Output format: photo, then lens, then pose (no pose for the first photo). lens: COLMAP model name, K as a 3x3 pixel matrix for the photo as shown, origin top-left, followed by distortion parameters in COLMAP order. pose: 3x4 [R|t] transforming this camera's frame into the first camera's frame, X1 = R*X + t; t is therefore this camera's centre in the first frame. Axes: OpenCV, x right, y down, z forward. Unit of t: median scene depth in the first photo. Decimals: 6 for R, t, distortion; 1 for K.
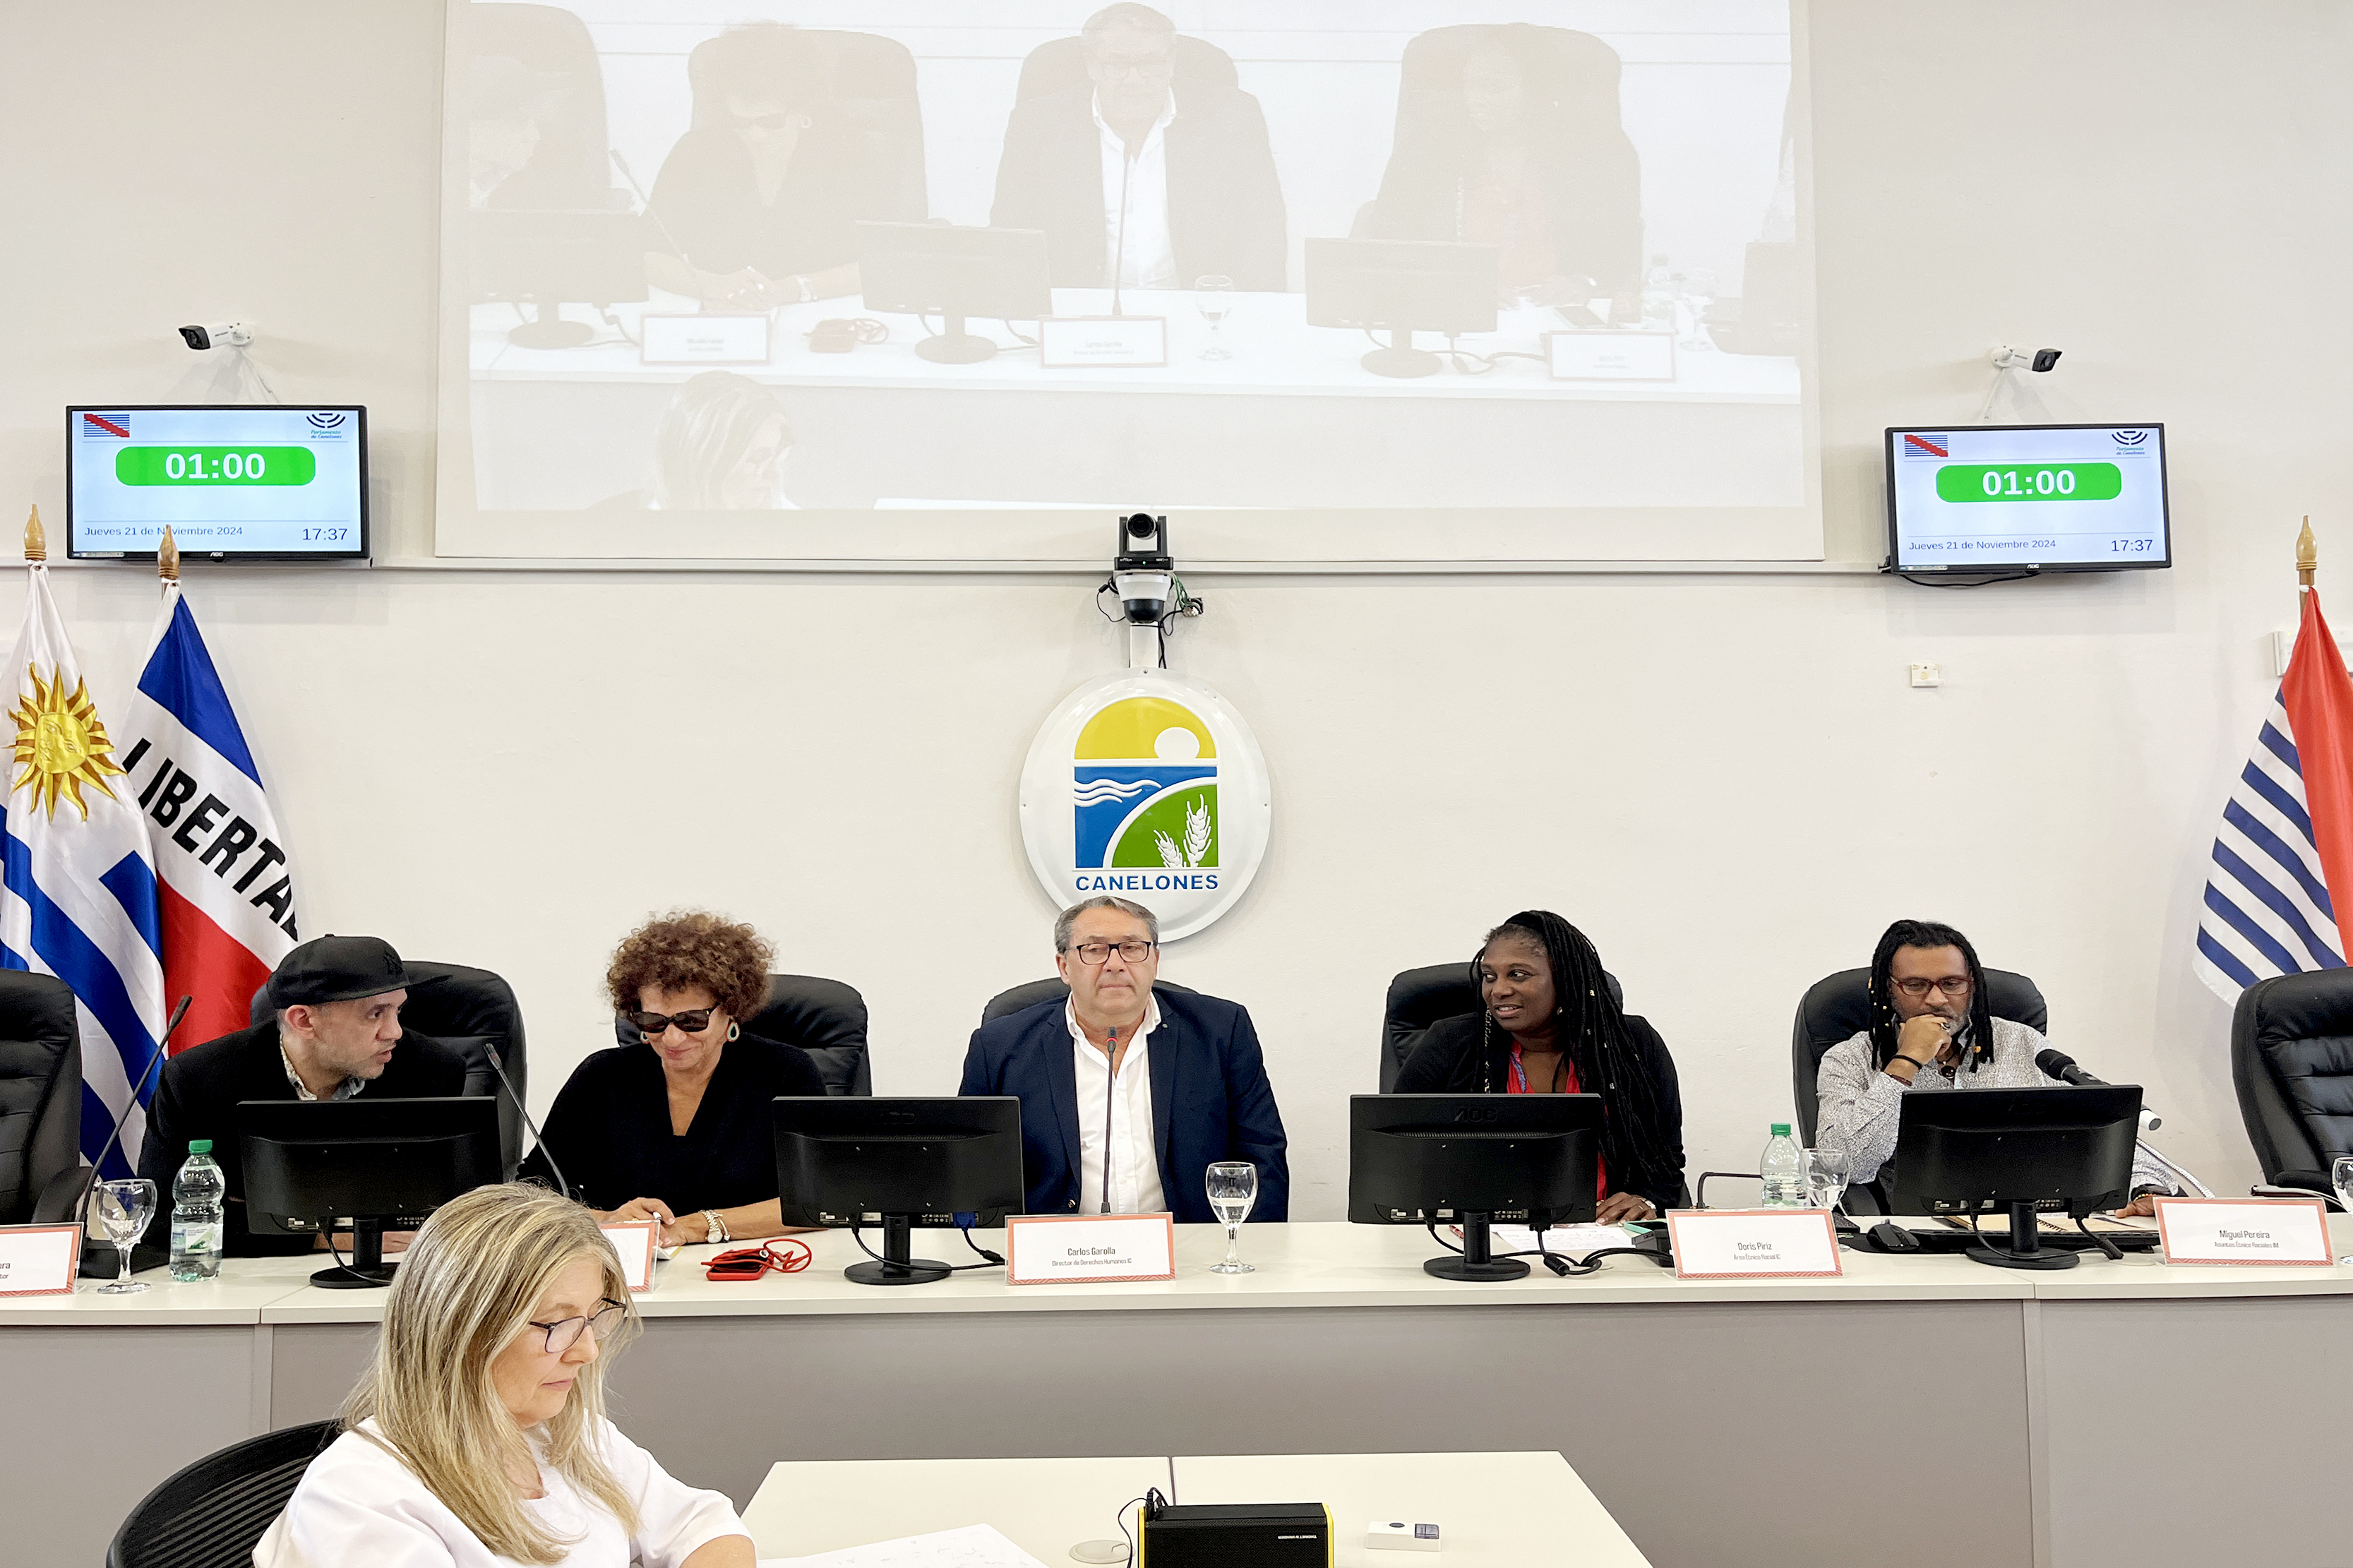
lens RADIAL K [[1846.3, 0, 1165.5], [0, 1846.3, 745.0], [0, 0, 1]] dist [0.063944, -0.005156]
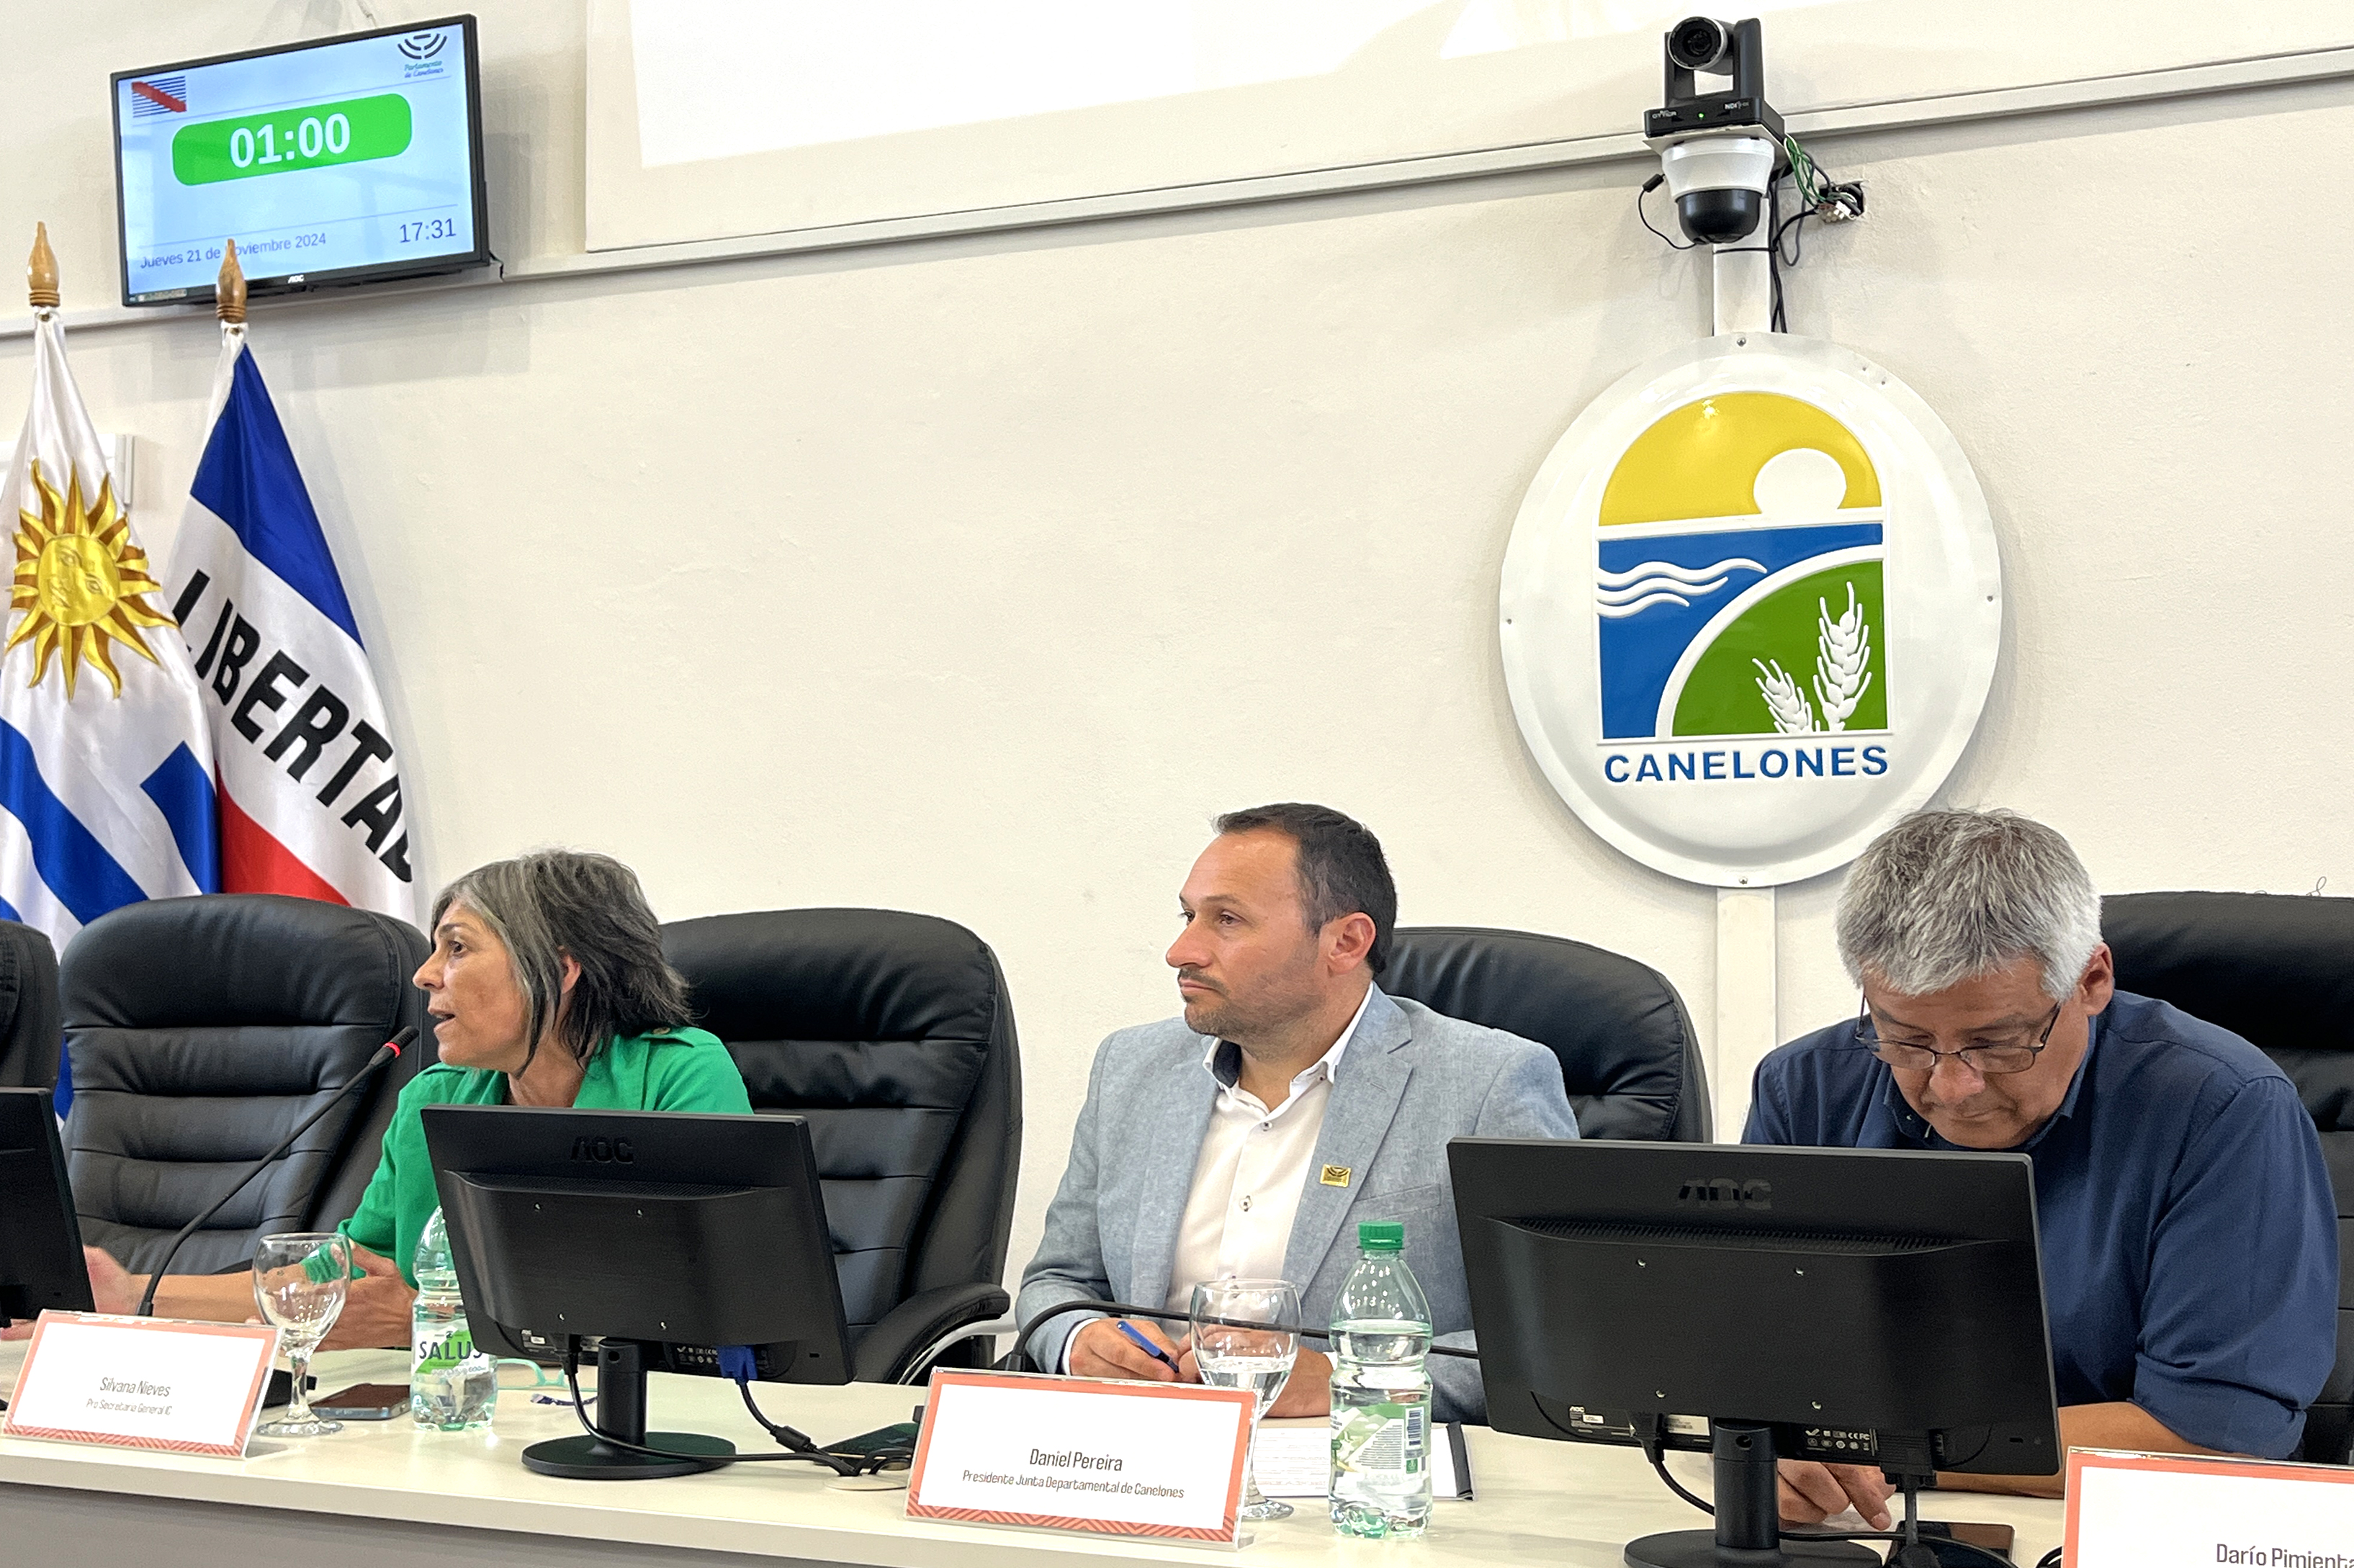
lens RADIAL K [[3079.7, 0, 1194.1], [0, 3079.7, 767.0], [0, 0, 1]] dist [0.042169, 0.000000]
pose [[0.887044, -0.022639, -0.461130, 0.243371], [0.040446, 0.998767, 0.028770, 0.045472], [0.459910, -0.044171, 0.886866, 0.194893]]
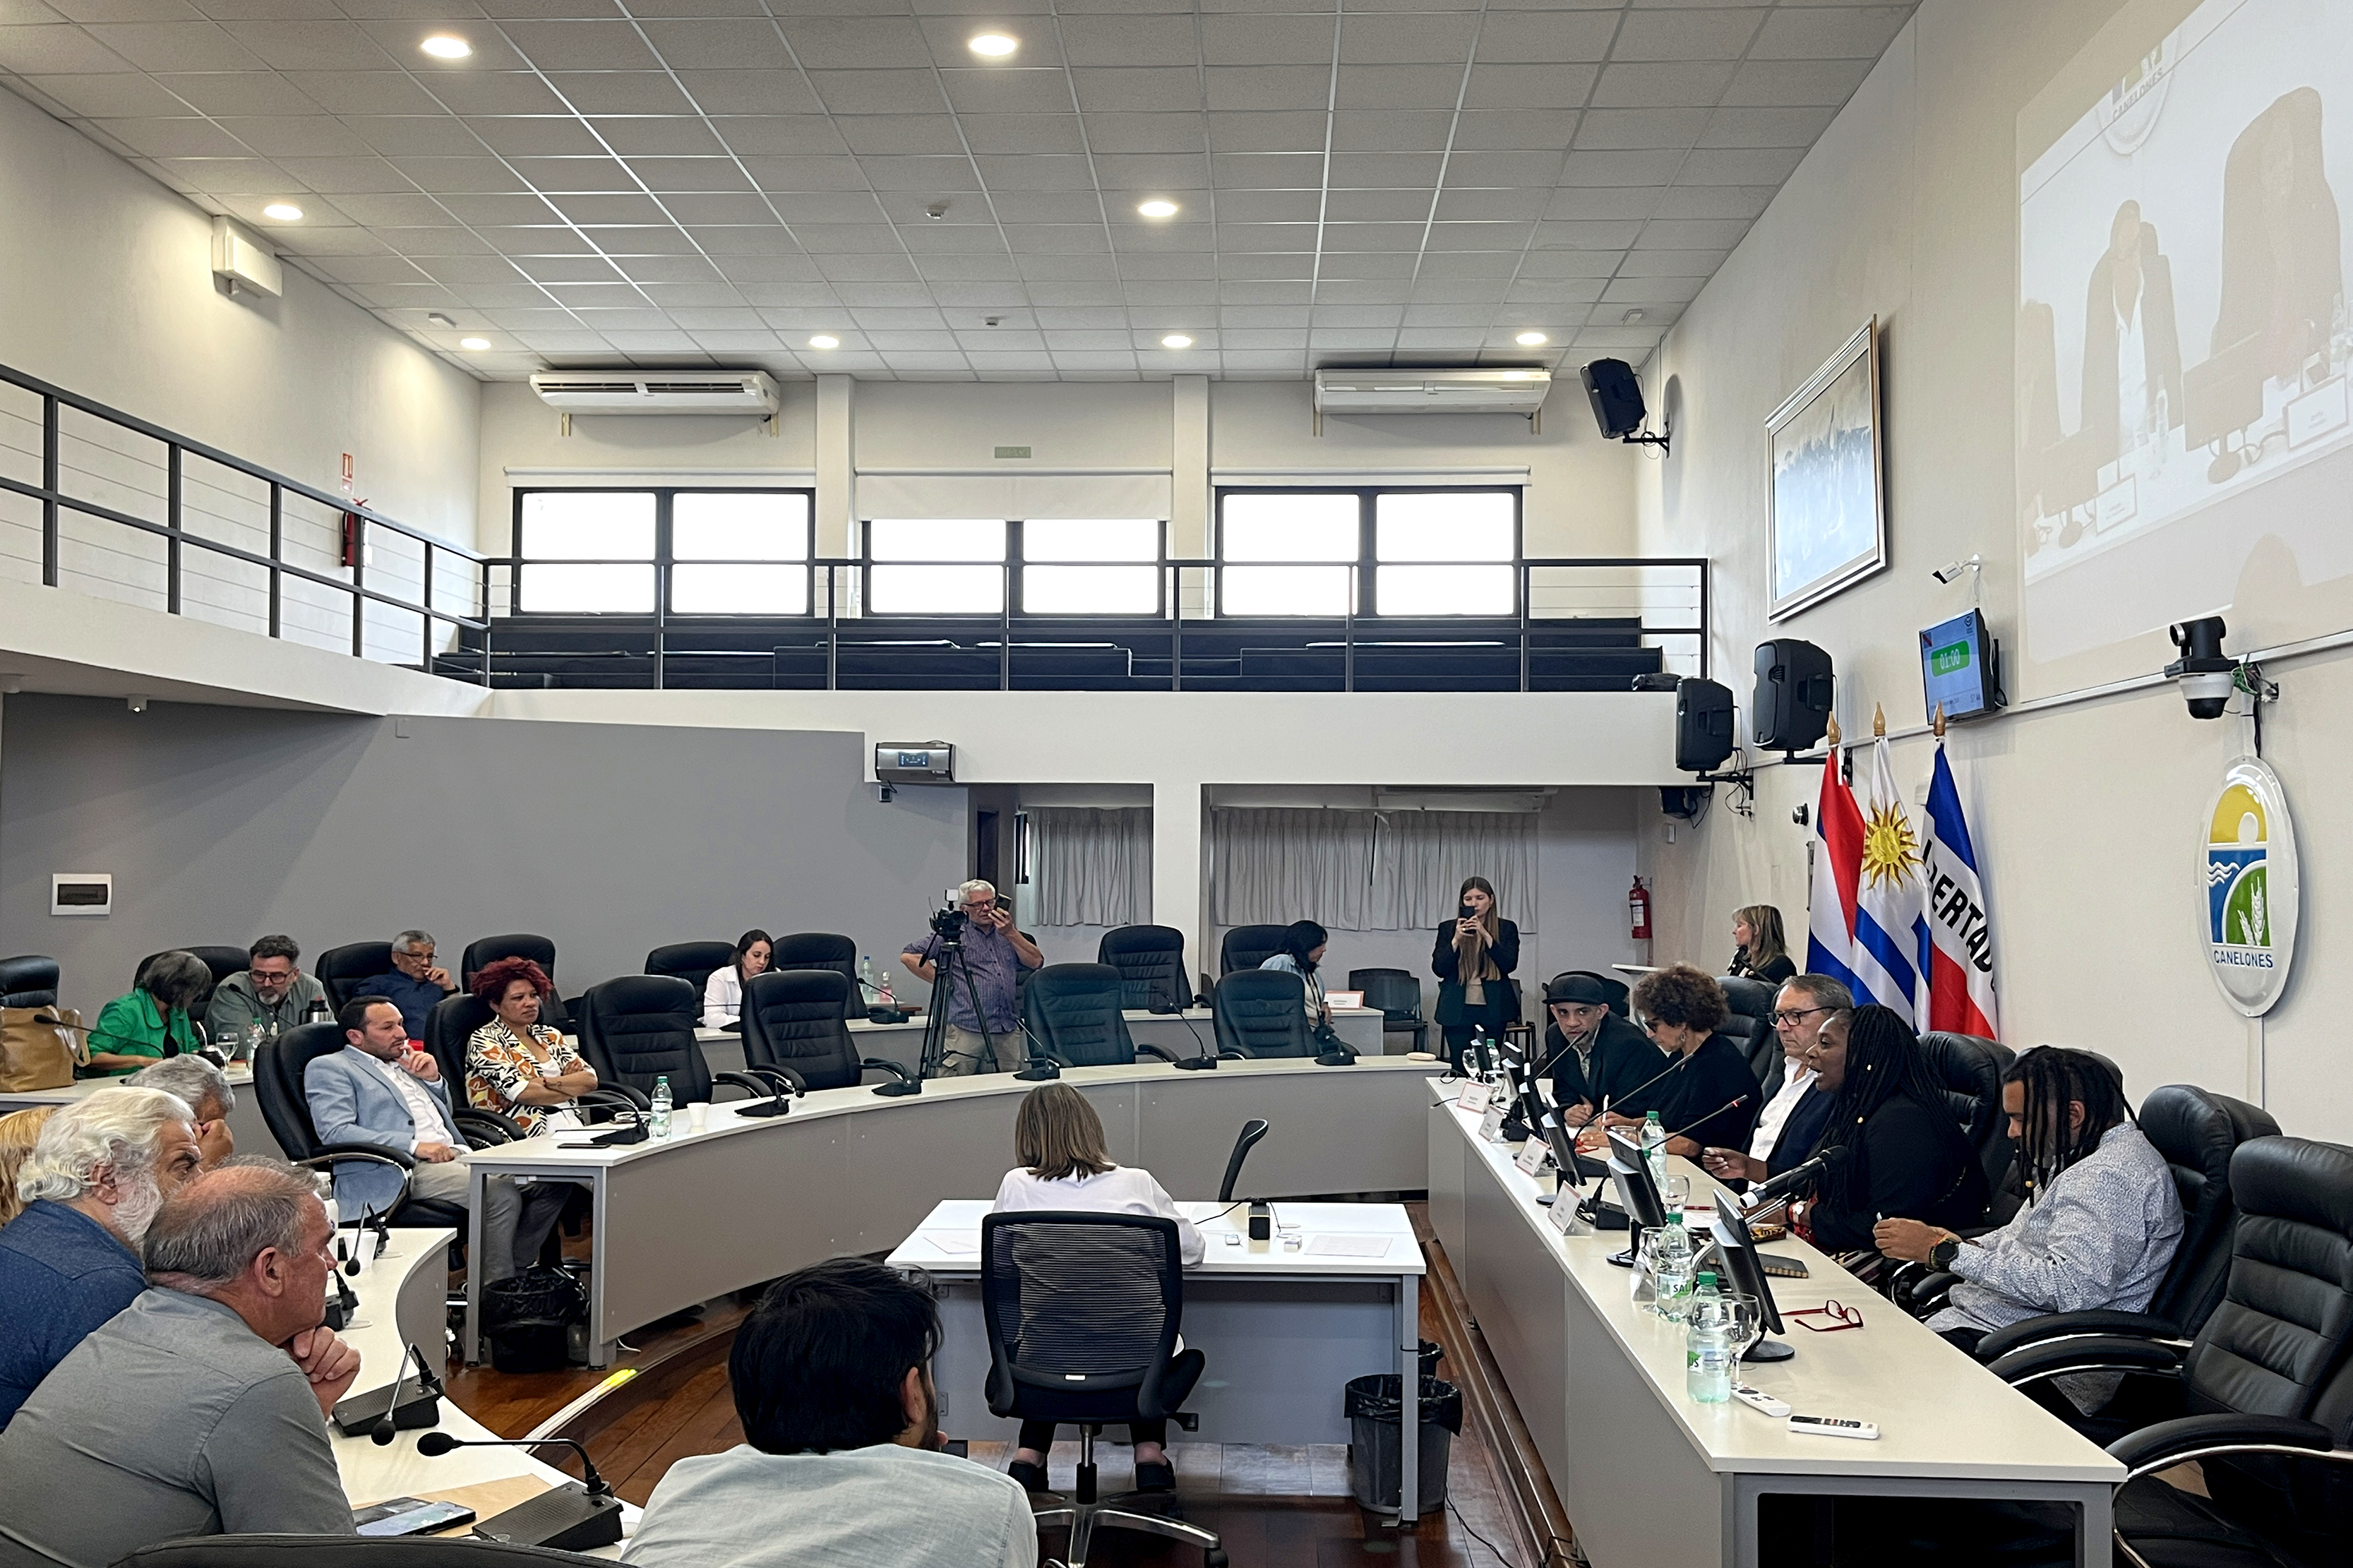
lens RADIAL K [[2305.1, 0, 1176.1], [0, 2305.1, 777.8], [0, 0, 1]] dist [0.085925, 0.000000]
pose [[-0.091105, -0.033392, -0.995281, 1.416892], [0.101550, 0.993916, -0.042642, -0.034879], [0.990650, -0.104956, -0.087160, 0.517847]]
